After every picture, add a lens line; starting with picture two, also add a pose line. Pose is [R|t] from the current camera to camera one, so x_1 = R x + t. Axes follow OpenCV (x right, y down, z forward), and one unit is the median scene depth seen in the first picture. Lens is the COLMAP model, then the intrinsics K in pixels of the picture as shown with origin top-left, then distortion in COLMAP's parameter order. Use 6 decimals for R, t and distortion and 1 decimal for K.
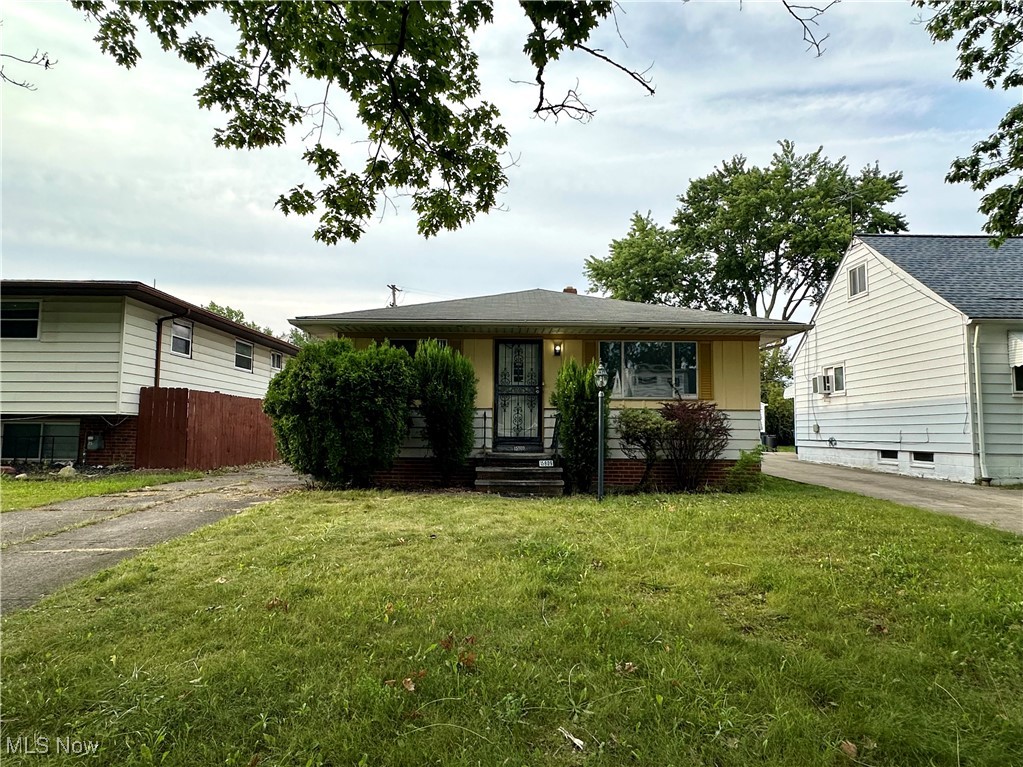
lens RADIAL K [[579.5, 0, 511.5], [0, 579.5, 383.5], [0, 0, 1]] dist [-0.000478, 0.000862]
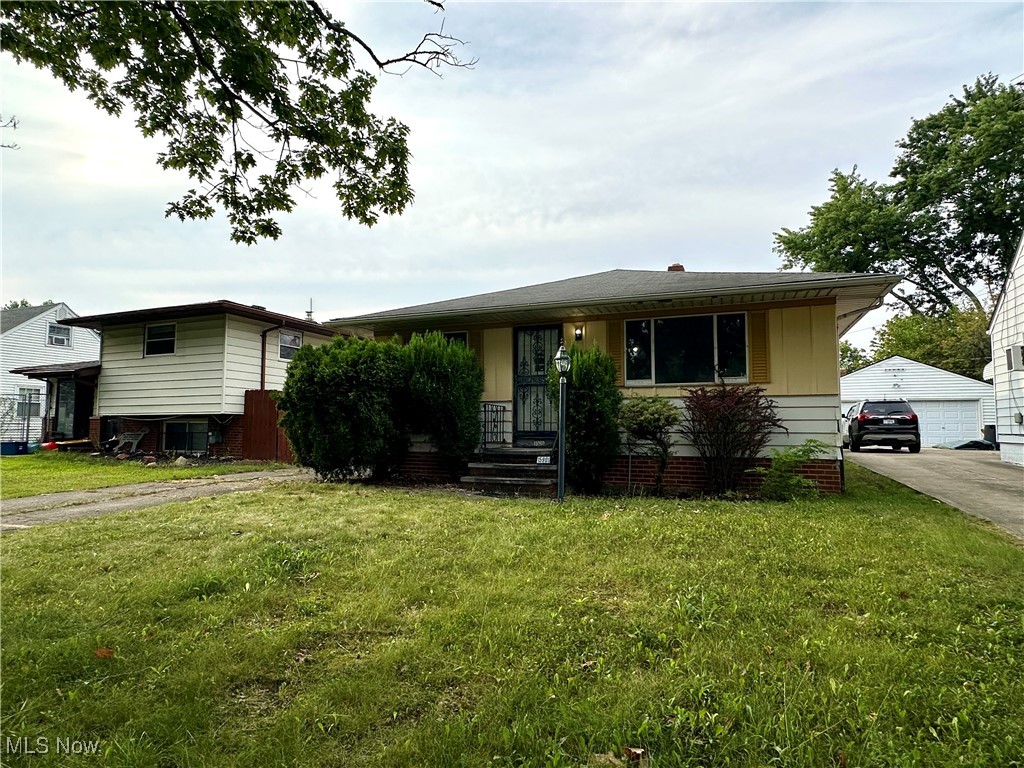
lens RADIAL K [[569.2, 0, 513.3], [0, 569.2, 388.3], [0, 0, 1]] dist [-0.001980, 0.000688]
pose [[0.926058, -0.032918, -0.375943, 0.309365], [0.037574, 0.999281, 0.005057, 0.017759], [0.375507, -0.018809, 0.926629, 0.143239]]
